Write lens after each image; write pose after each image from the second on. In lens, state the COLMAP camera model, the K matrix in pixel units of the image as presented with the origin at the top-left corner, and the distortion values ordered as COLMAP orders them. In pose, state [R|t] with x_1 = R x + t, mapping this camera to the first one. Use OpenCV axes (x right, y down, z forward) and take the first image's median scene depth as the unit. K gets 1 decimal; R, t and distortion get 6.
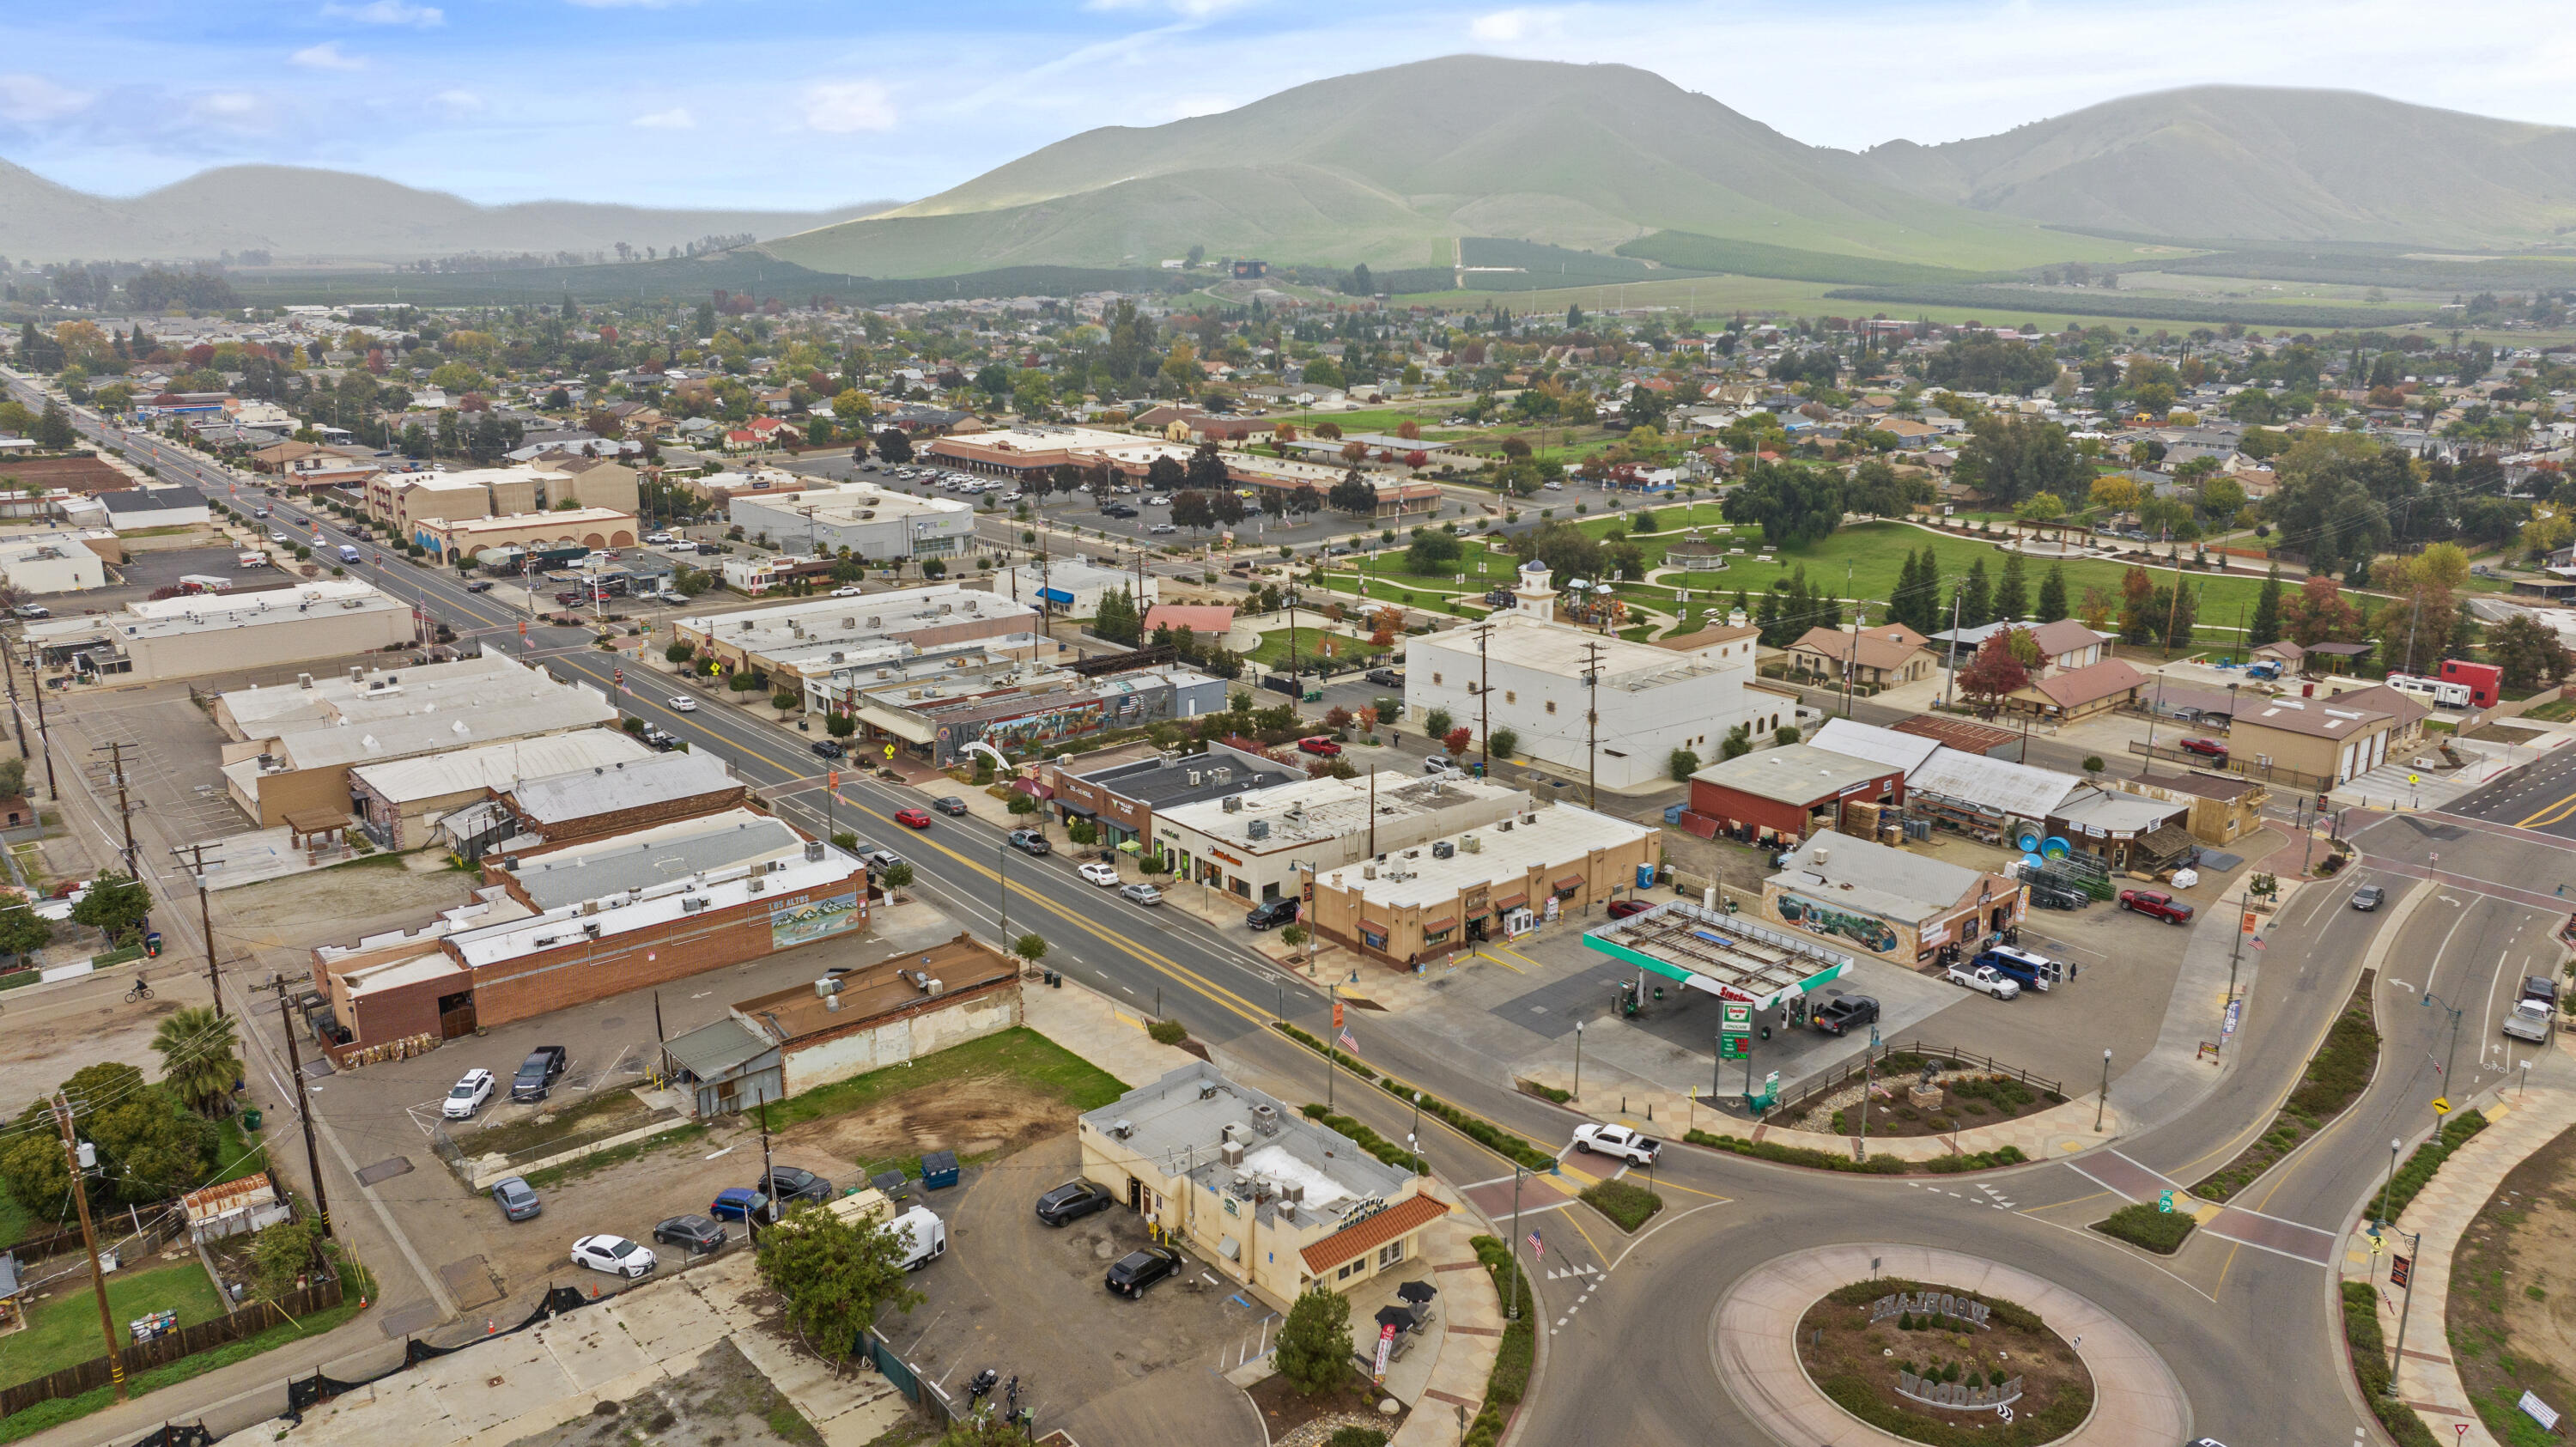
lens RADIAL K [[1790.9, 0, 1288.0], [0, 1790.9, 723.5], [0, 0, 1]] dist [-0.020017, -0.002069]
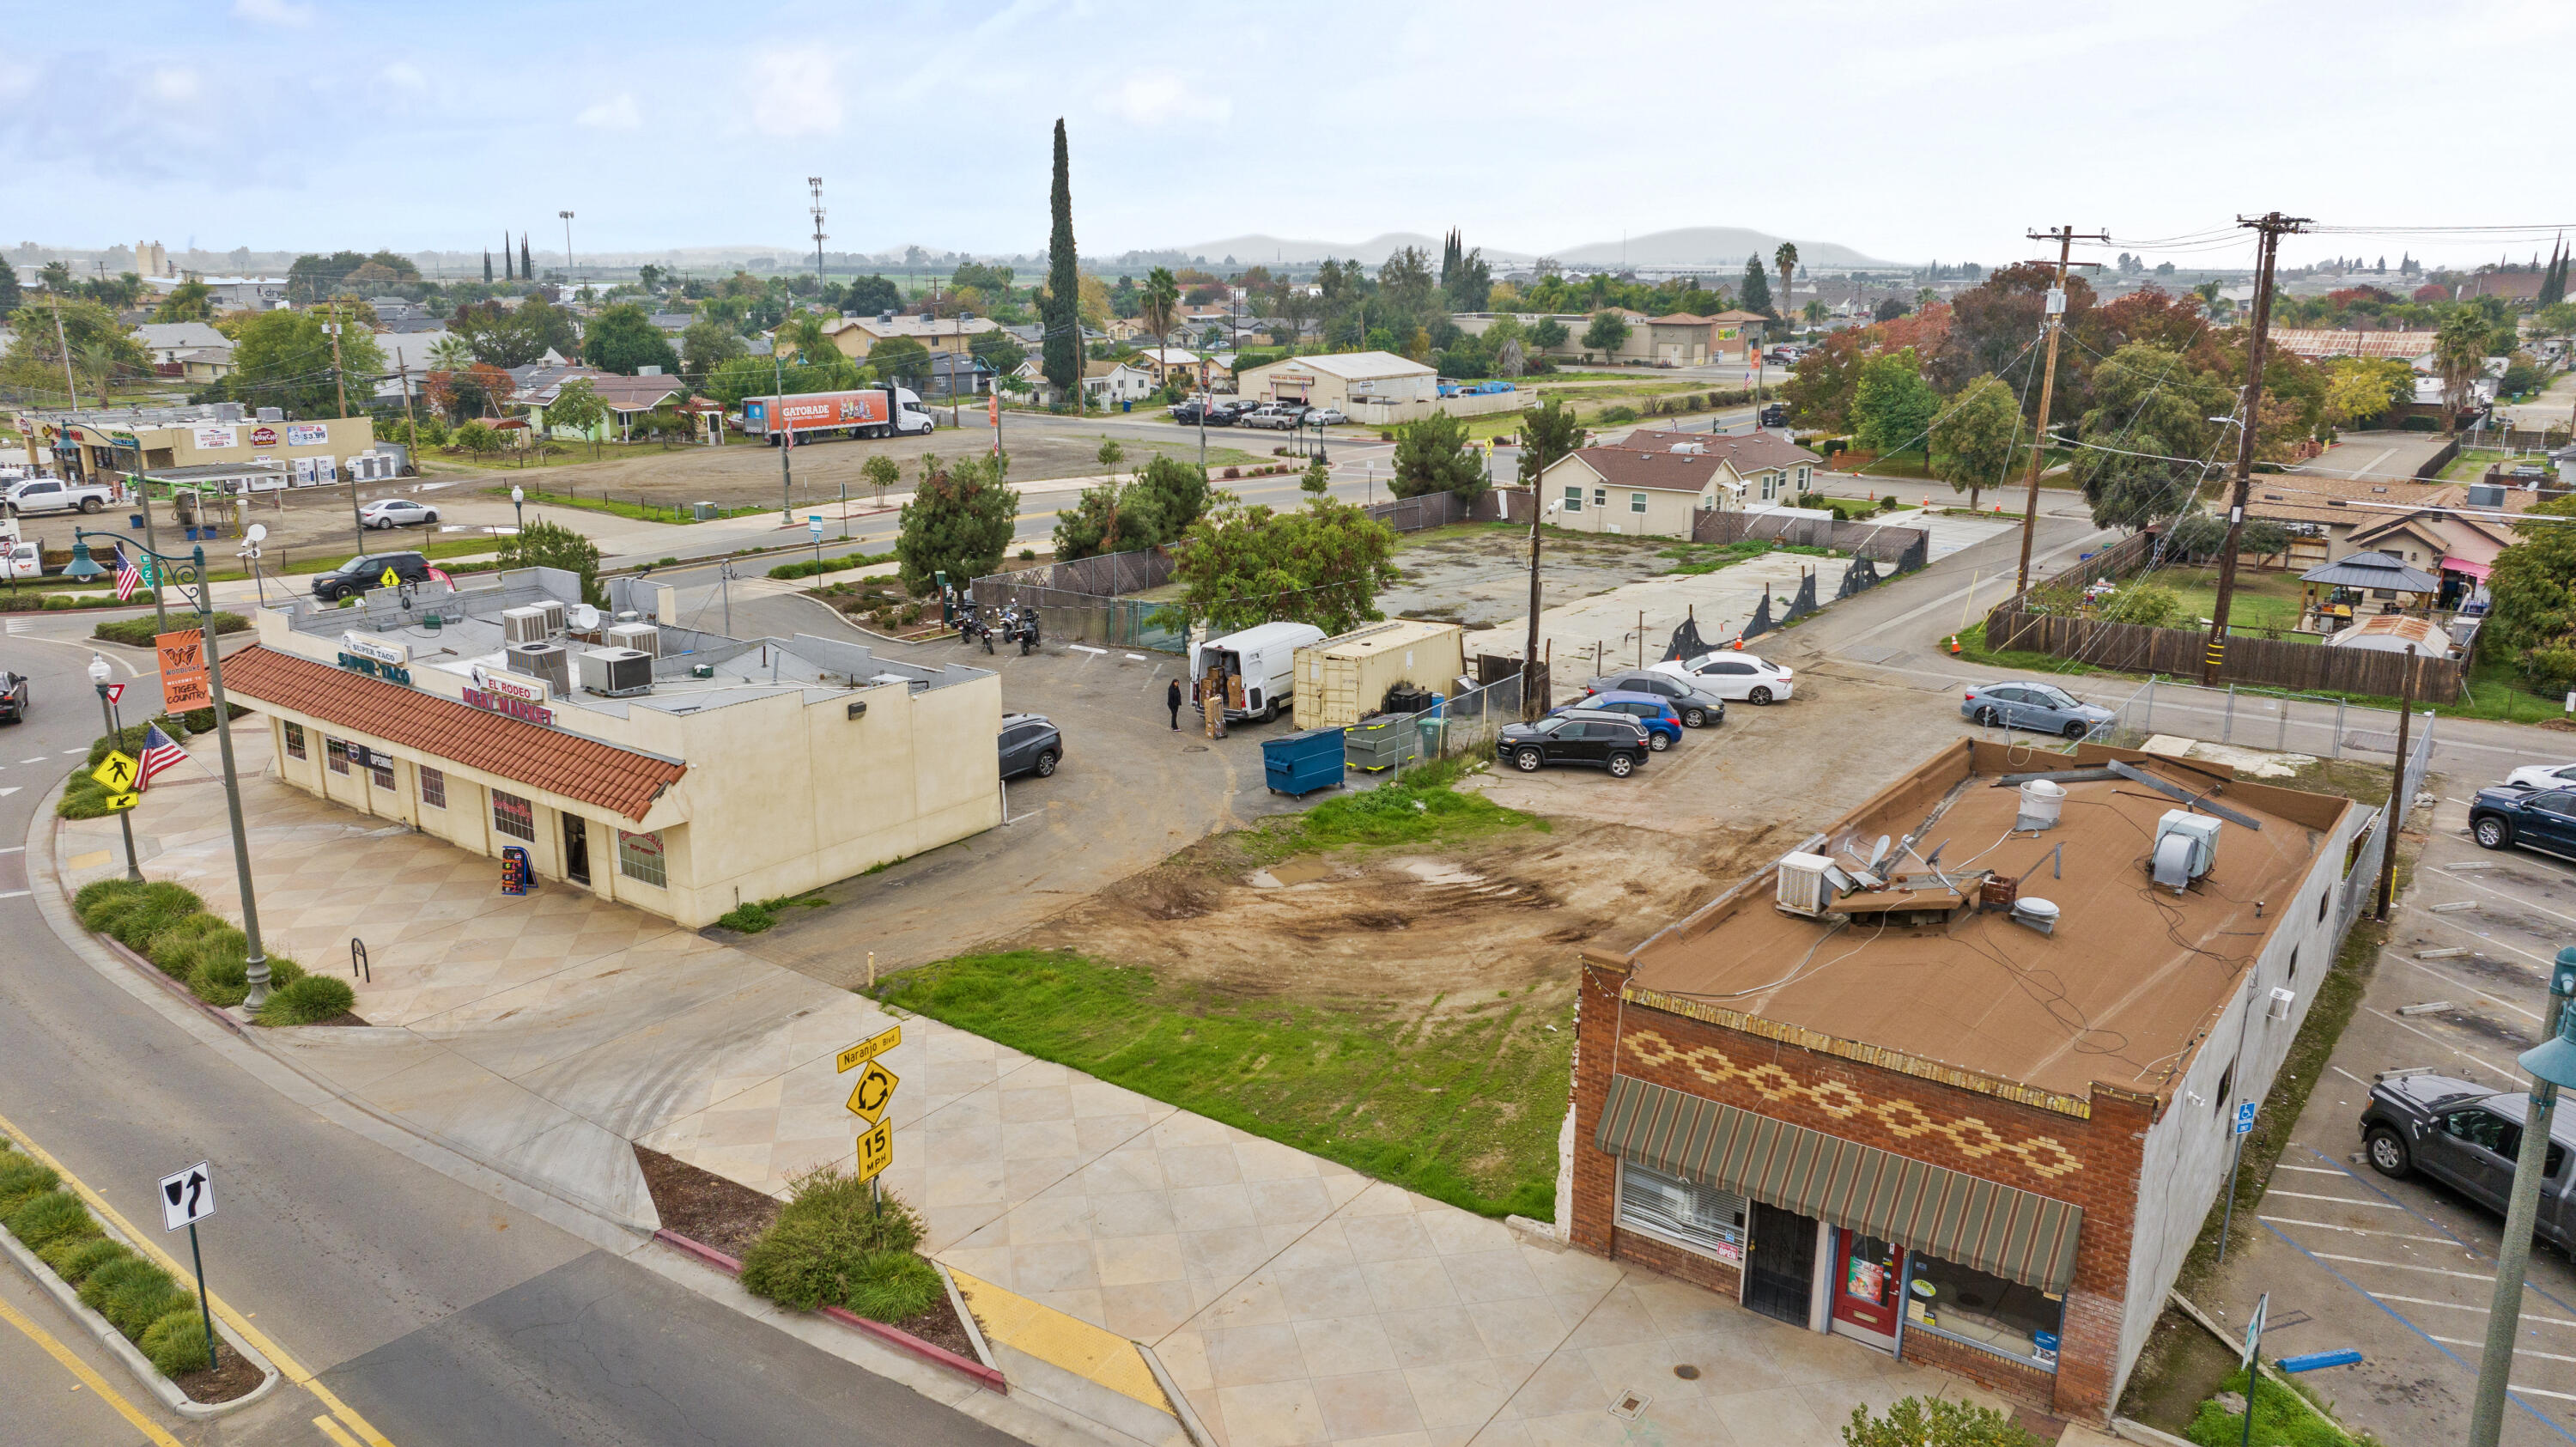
lens RADIAL K [[1801.6, 0, 1301.7], [0, 1801.6, 717.2], [0, 0, 1]] dist [-0.021052, 0.001256]
pose [[-0.973460, 0.052313, -0.222800, -0.079608], [-0.063209, 0.874200, 0.481435, 0.015035], [0.219957, 0.482740, -0.847691, 1.209416]]
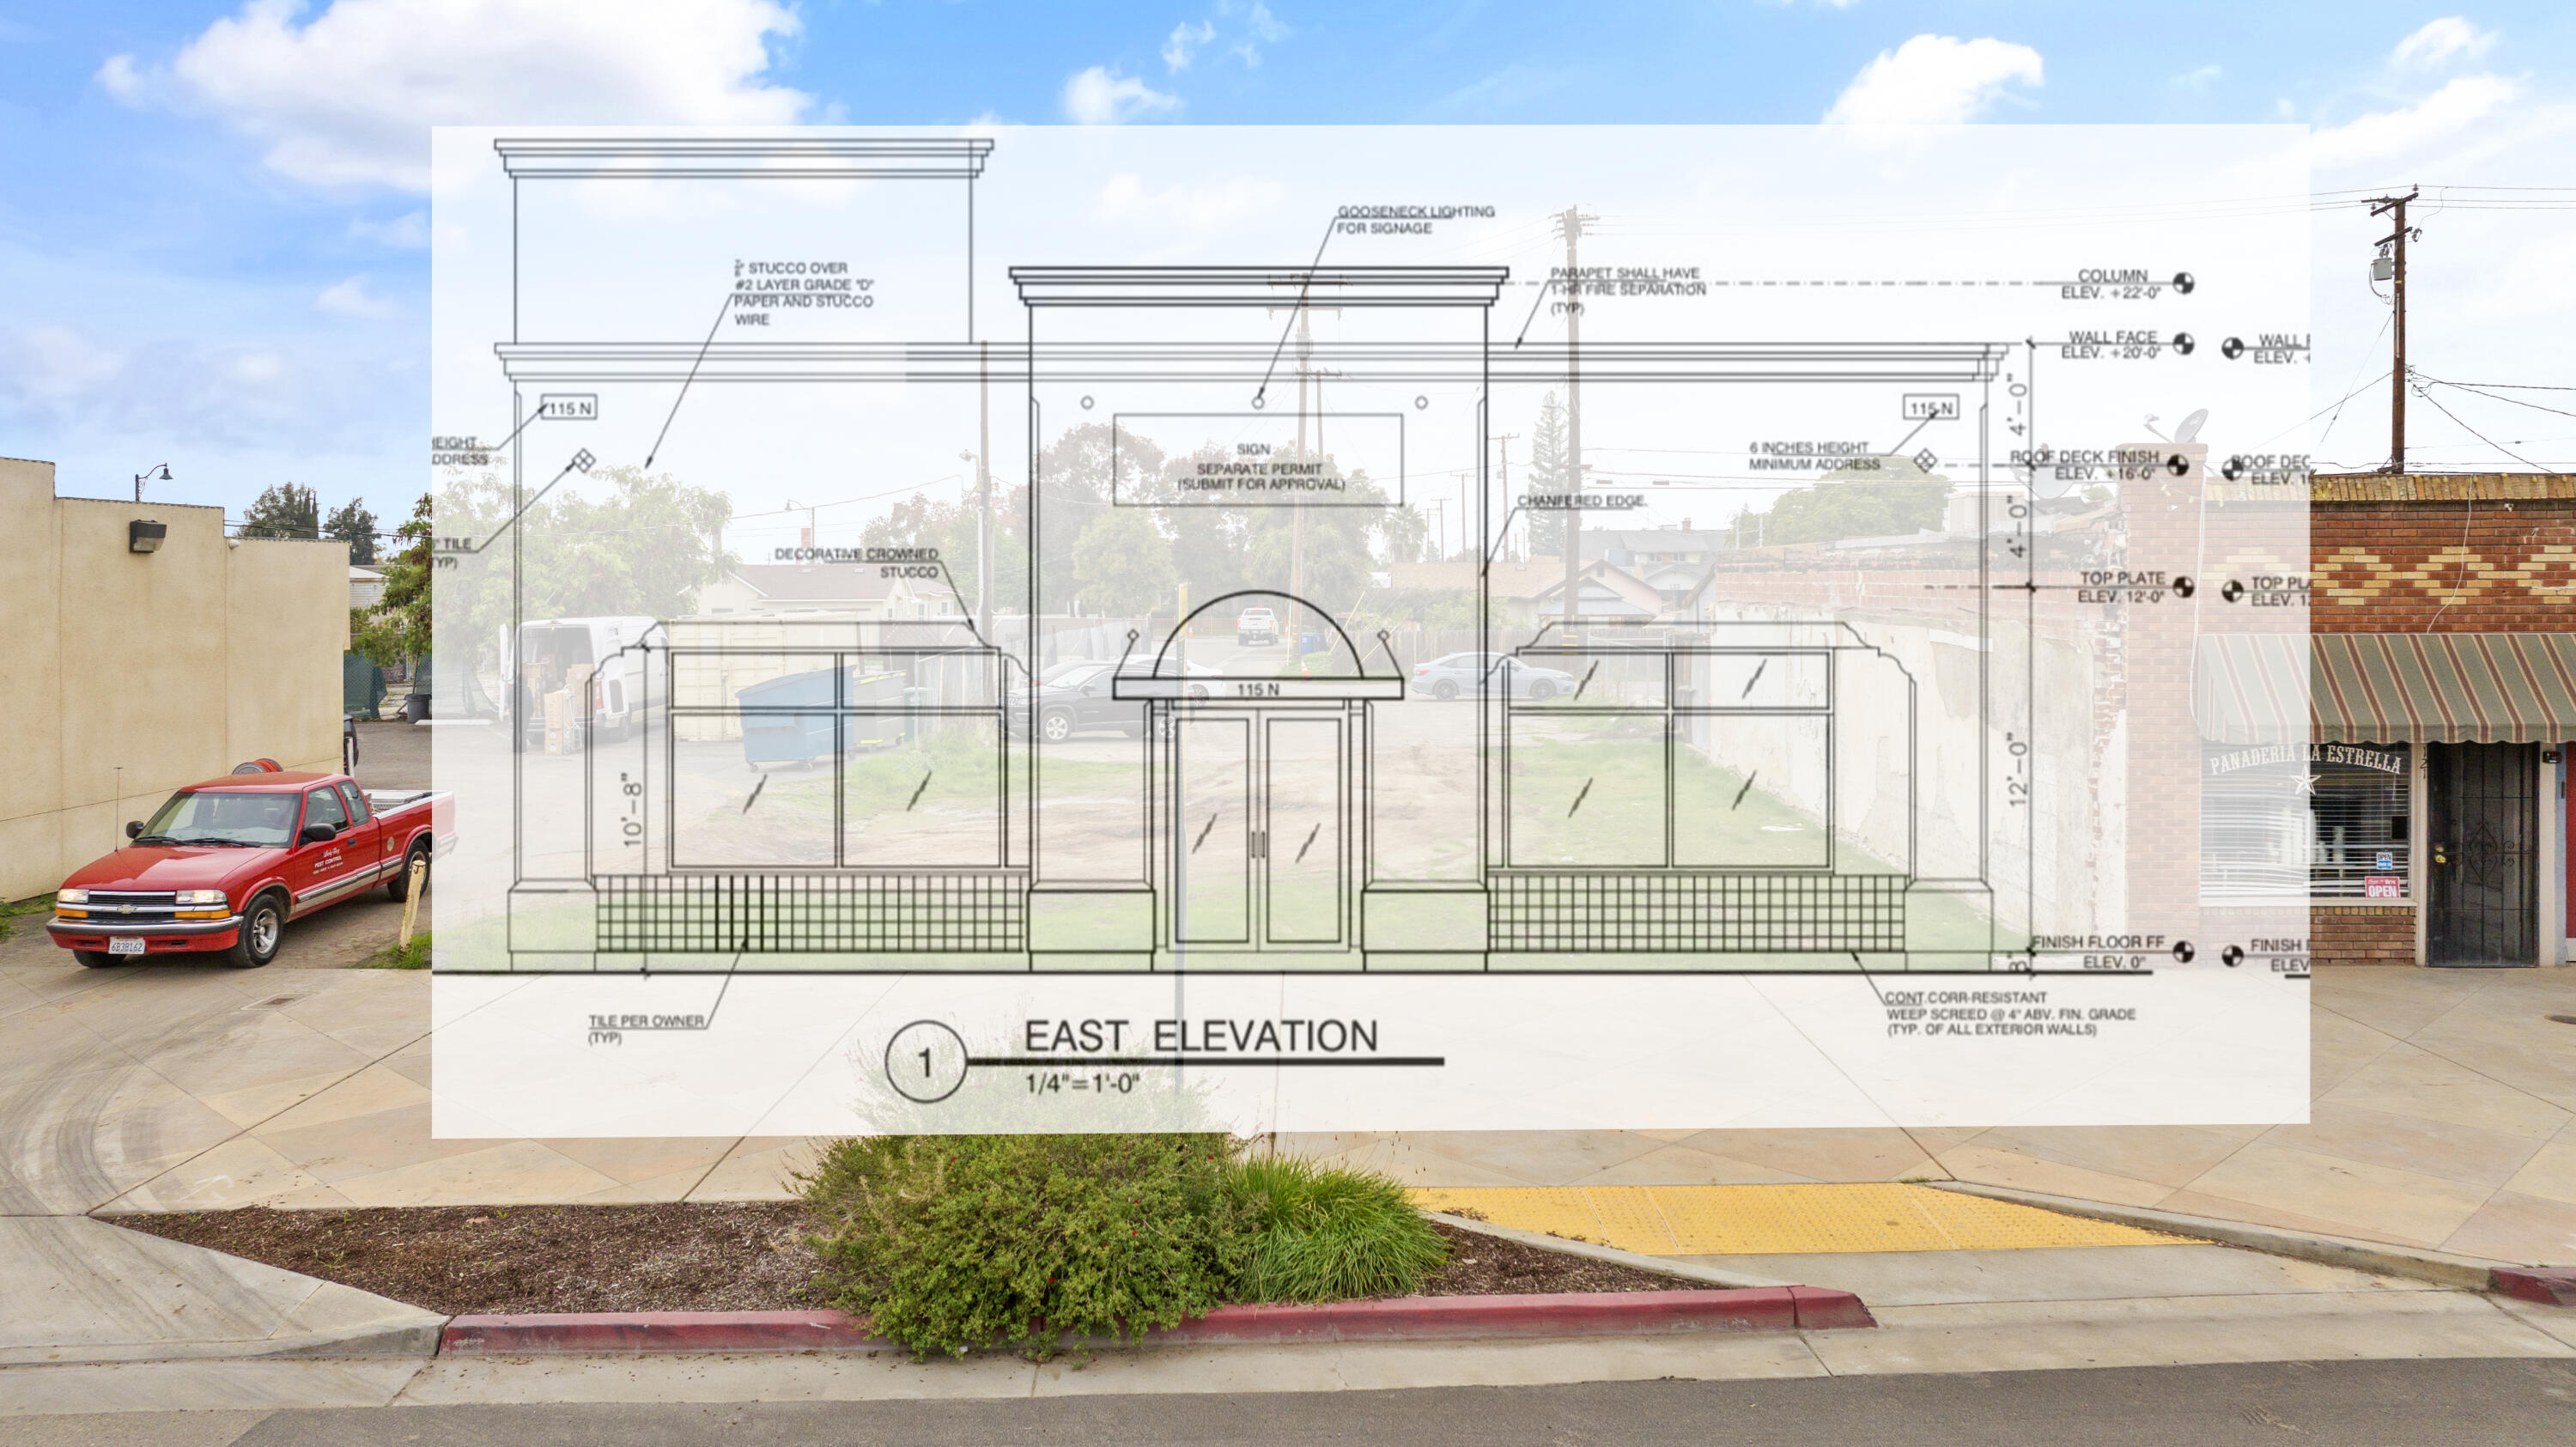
lens RADIAL K [[1840.5, 0, 1298.2], [0, 1840.5, 625.3], [0, 0, 1]] dist [-0.025219, 0.005013]
pose [[-0.668723, 0.022239, -0.743179, -0.016369], [-0.187827, 0.962079, 0.197800, 0.137008], [0.719396, 0.271863, -0.639187, 1.095972]]
